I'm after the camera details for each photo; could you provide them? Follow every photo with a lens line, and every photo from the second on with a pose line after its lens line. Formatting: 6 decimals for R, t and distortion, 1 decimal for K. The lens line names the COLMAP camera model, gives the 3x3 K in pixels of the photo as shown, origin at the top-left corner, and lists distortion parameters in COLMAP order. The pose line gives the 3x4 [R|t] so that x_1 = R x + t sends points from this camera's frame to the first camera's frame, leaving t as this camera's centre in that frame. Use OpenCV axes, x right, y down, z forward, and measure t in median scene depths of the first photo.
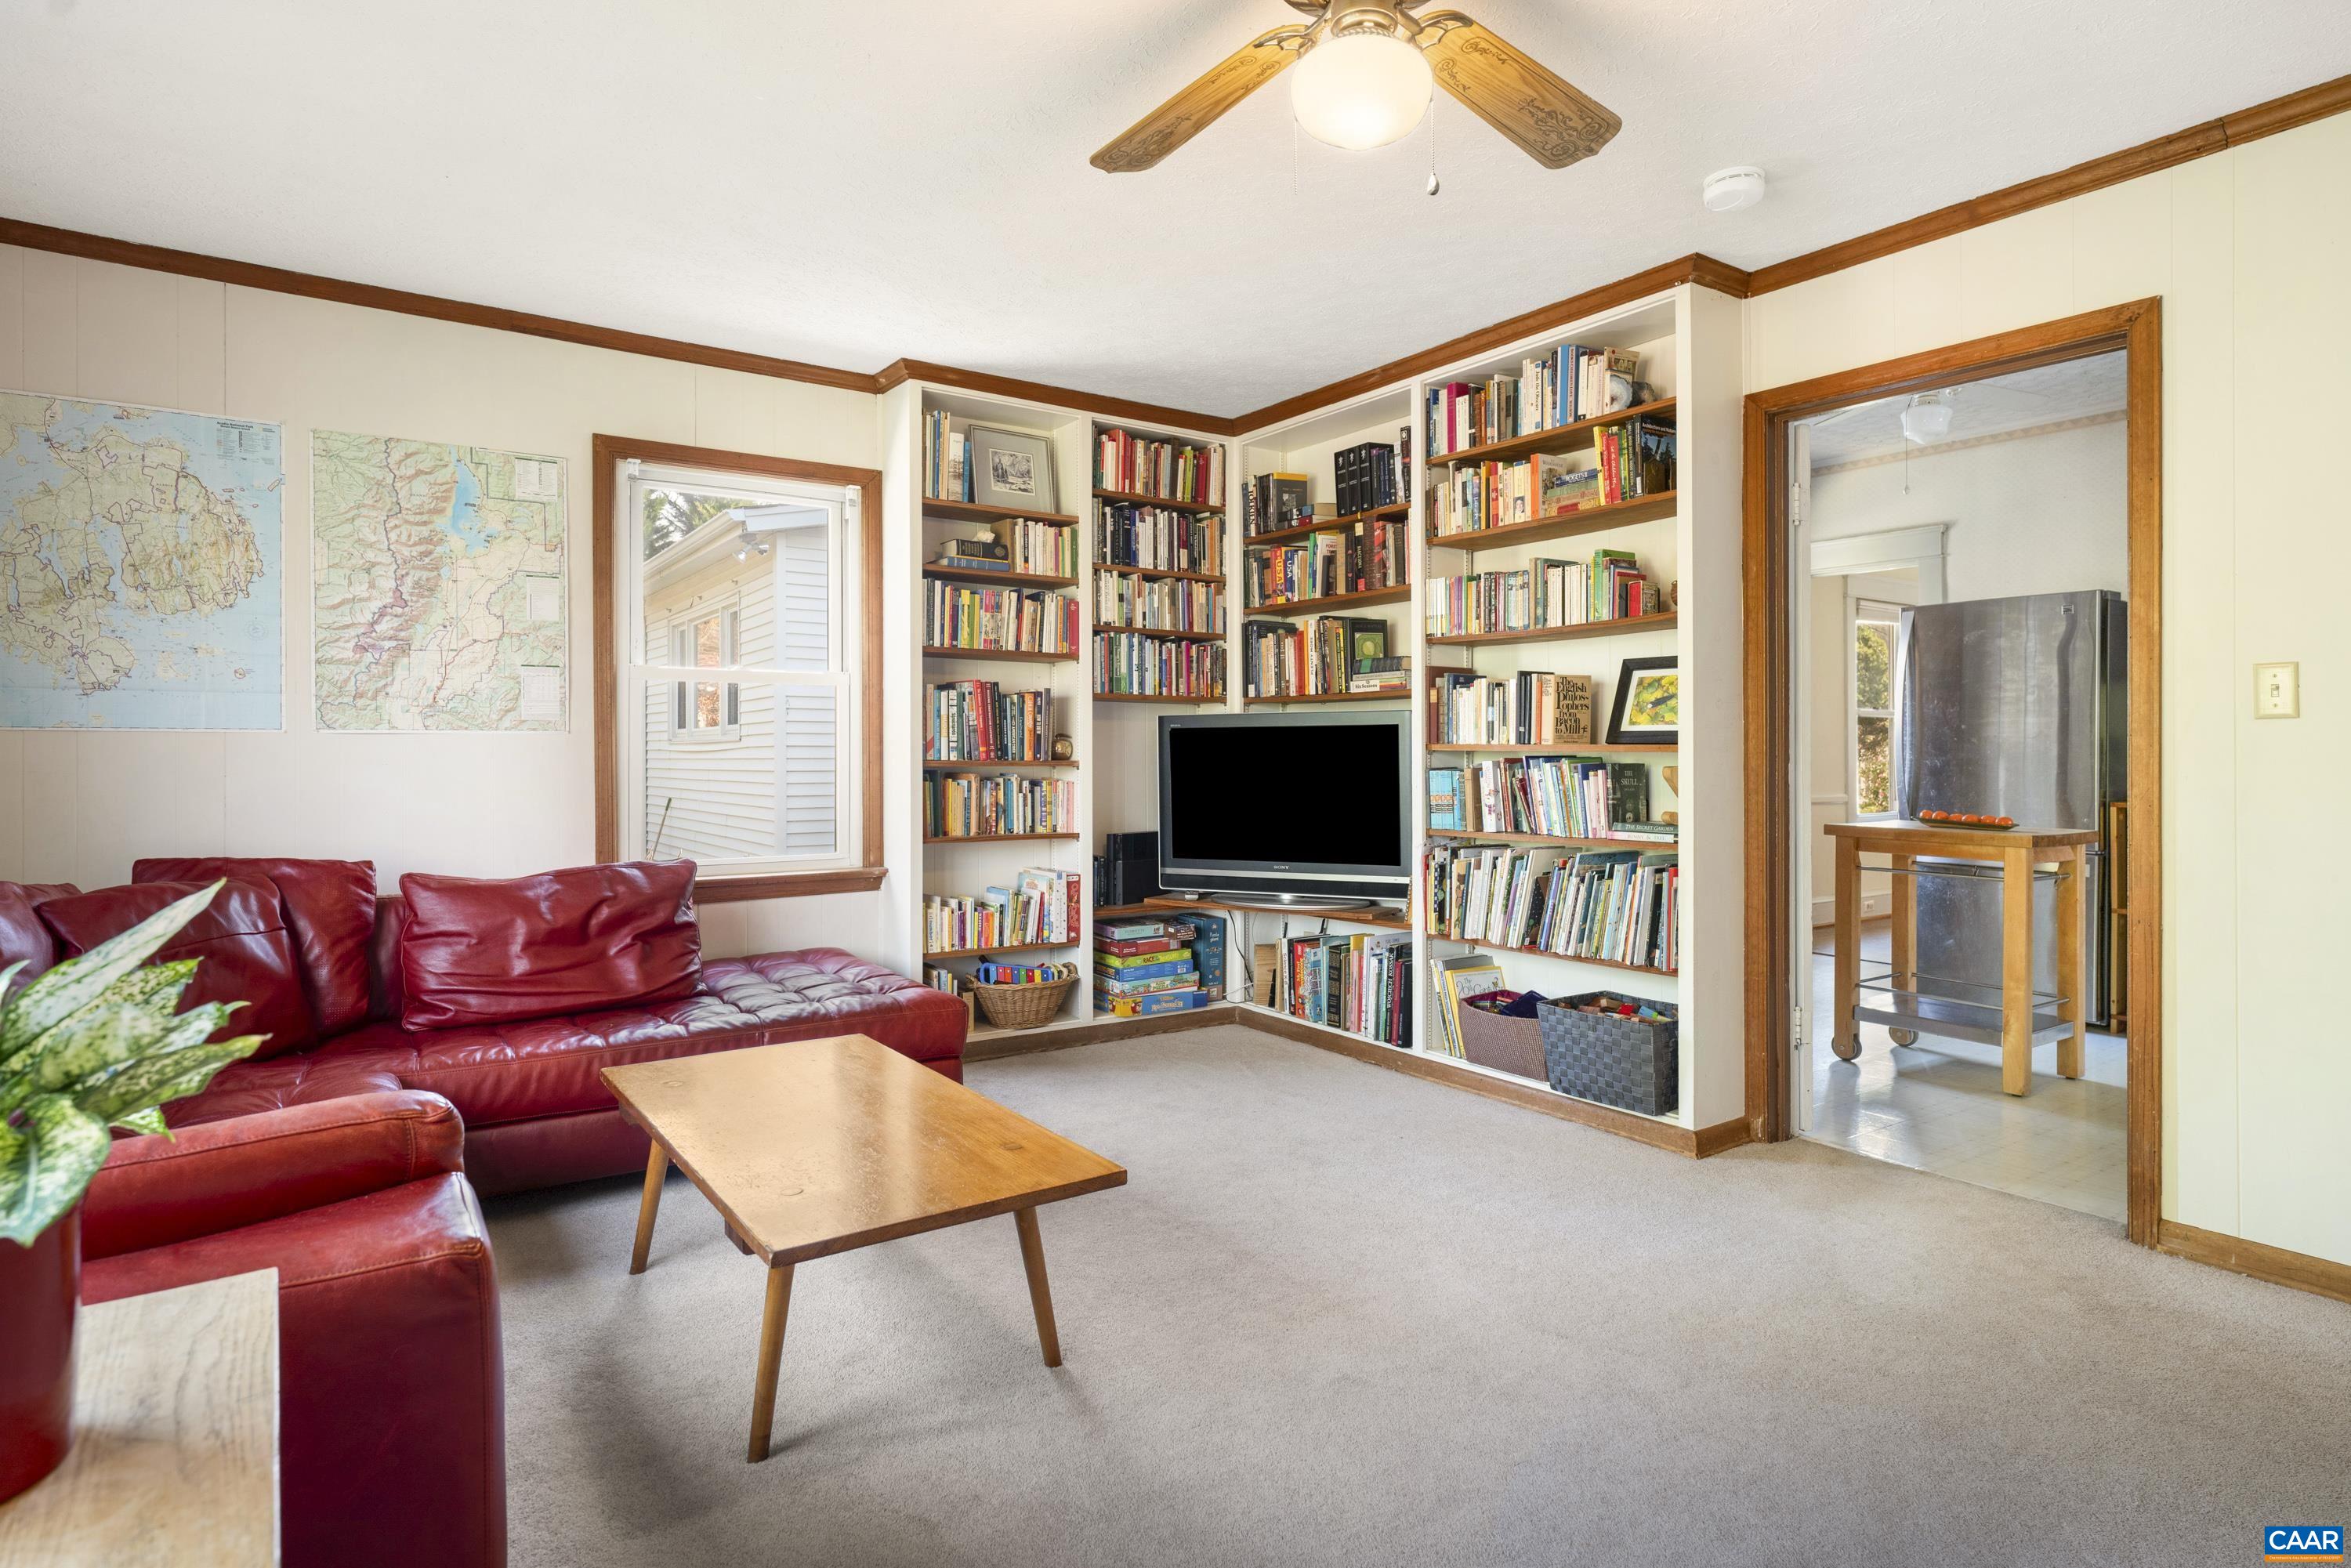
lens RADIAL K [[1241.3, 0, 1150.6], [0, 1241.3, 747.0], [0, 0, 1]] dist [-0.005516, 0.001433]
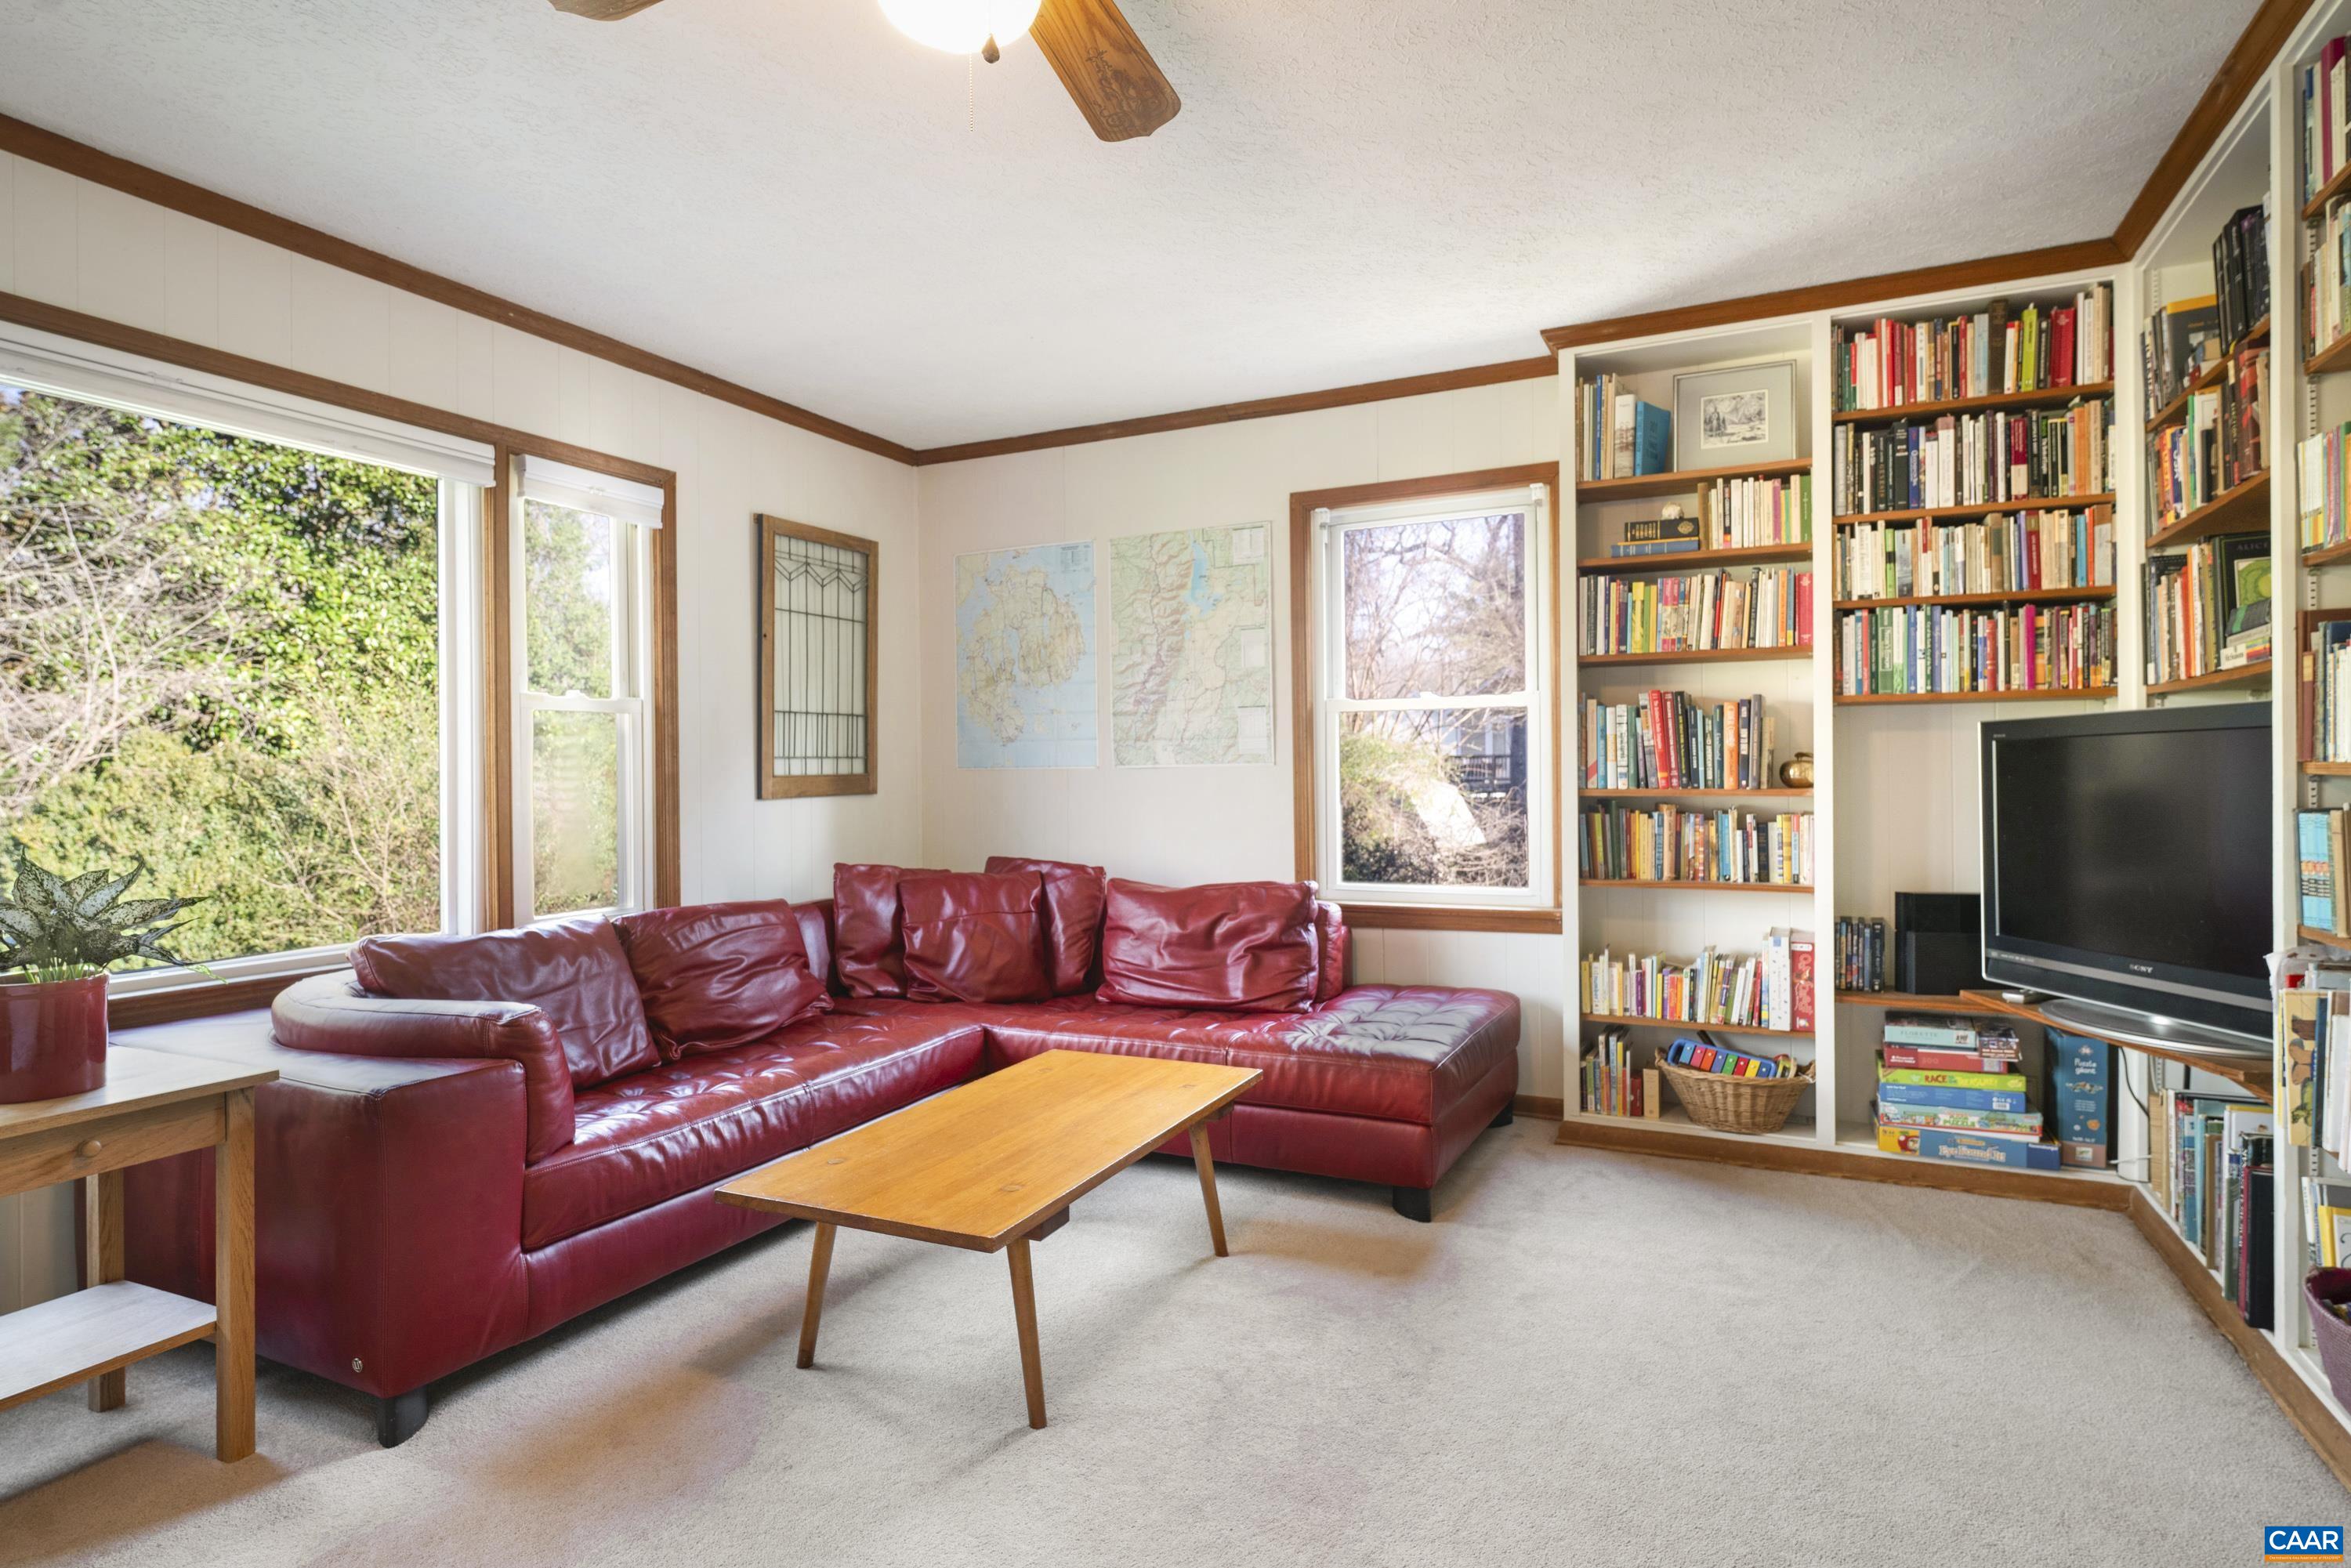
lens RADIAL K [[1241.3, 0, 1171.0], [0, 1241.3, 786.7], [0, 0, 1]] dist [-0.005516, 0.001433]
pose [[0.495645, 0.002184, -0.868522, 0.406970], [0.013917, 0.999848, 0.010457, -0.003686], [0.868414, -0.017271, 0.495540, 0.312828]]
